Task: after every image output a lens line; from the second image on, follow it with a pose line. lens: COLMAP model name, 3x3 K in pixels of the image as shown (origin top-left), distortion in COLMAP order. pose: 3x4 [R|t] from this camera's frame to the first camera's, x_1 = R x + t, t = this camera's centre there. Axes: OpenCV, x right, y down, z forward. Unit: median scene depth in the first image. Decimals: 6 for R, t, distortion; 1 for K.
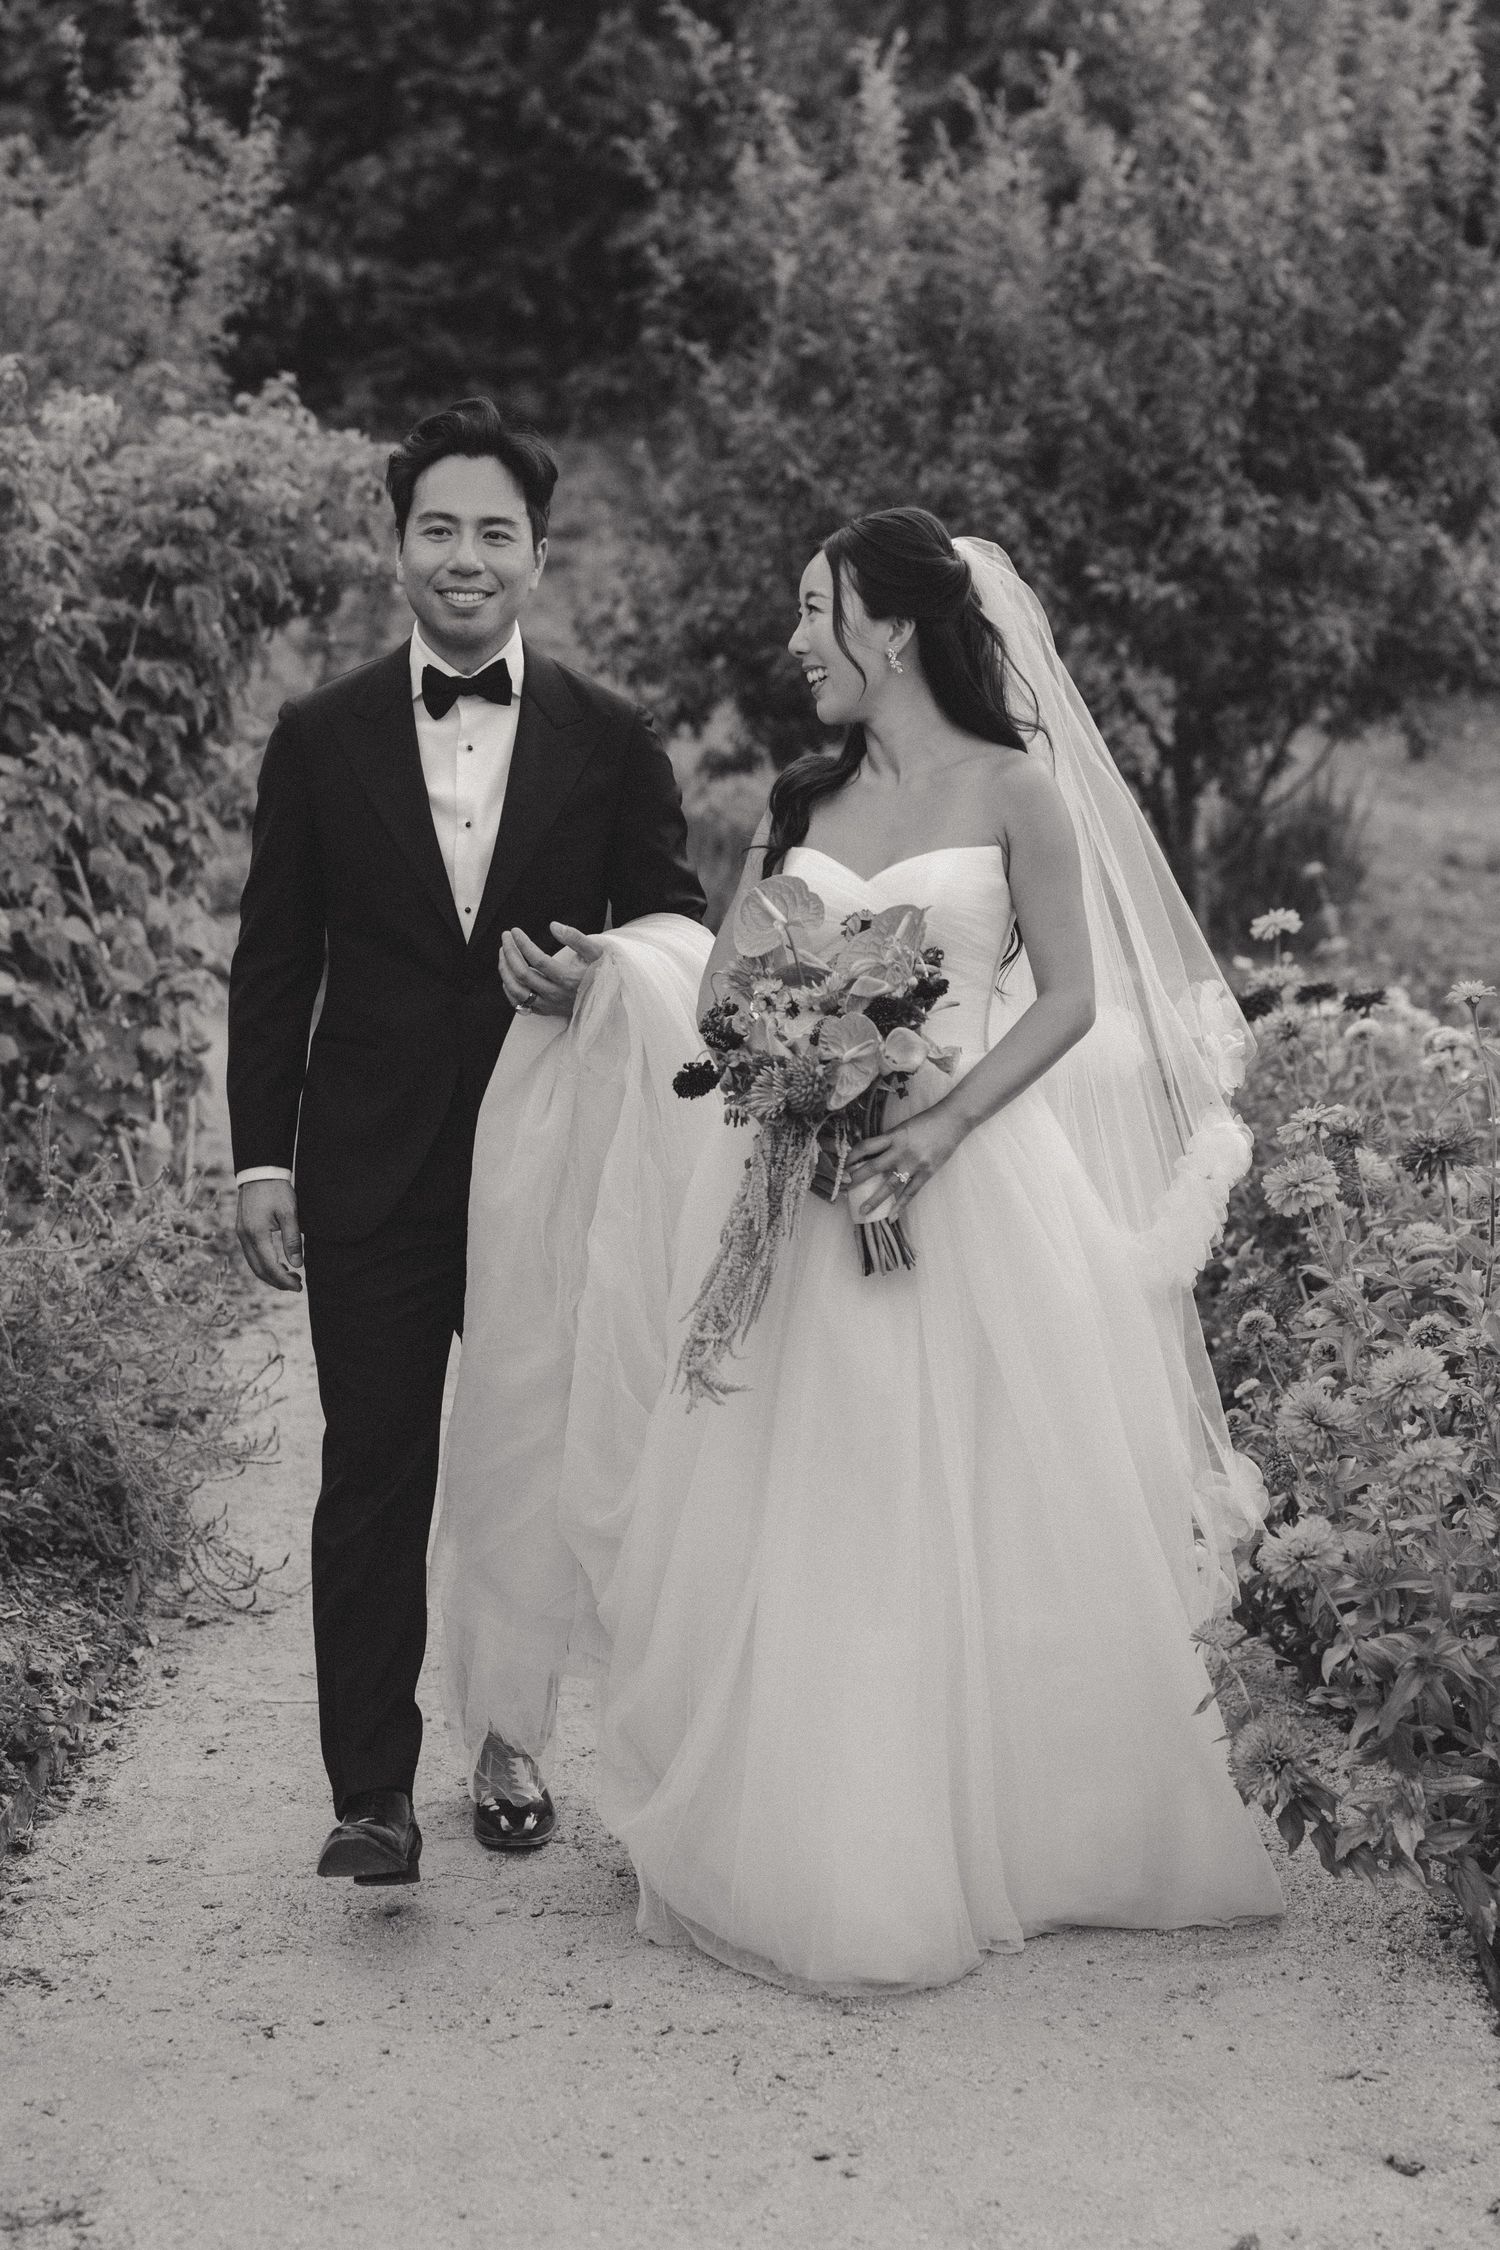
lens RADIAL K [[4072.0, 0, 750.8], [0, 4072.0, 1131.3], [0, 0, 1]] dist [-0.095656, 0.000000]
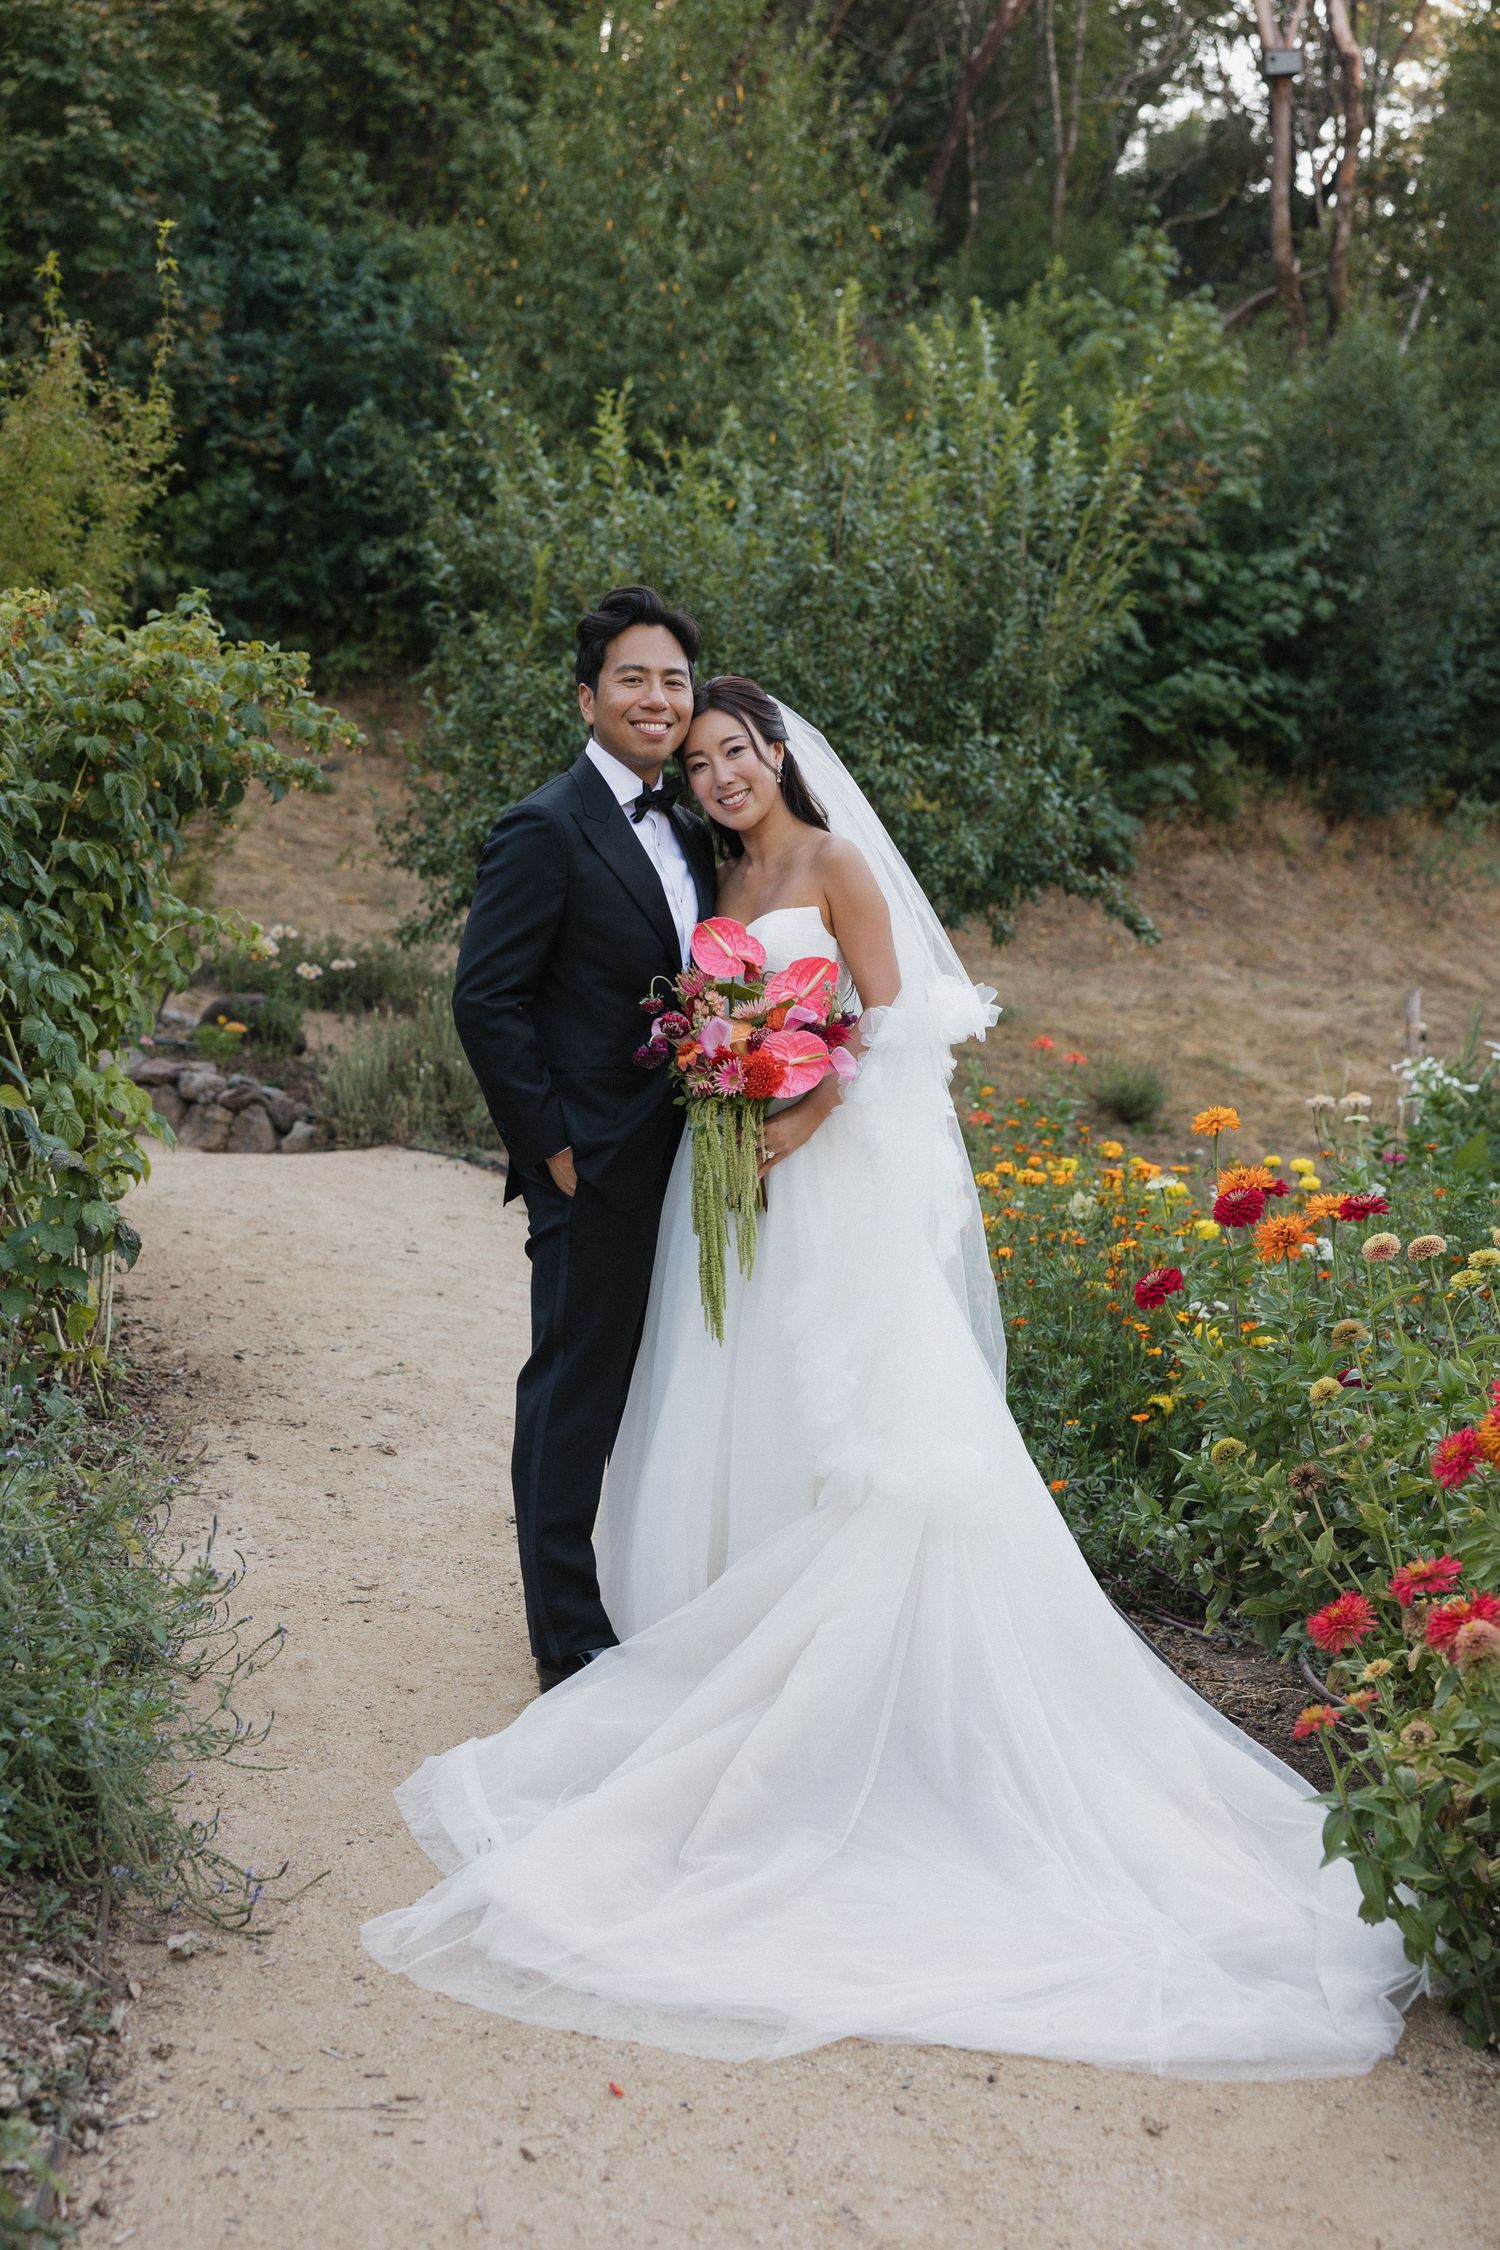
lens RADIAL K [[2653.4, 0, 754.6], [0, 2653.4, 1110.6], [0, 0, 1]] dist [-0.026845, 0.000000]
pose [[0.991452, 0.012747, 0.129849, -0.058119], [-0.009717, 0.999666, -0.023945, -0.028365], [-0.130111, 0.022478, 0.991245, 0.271333]]
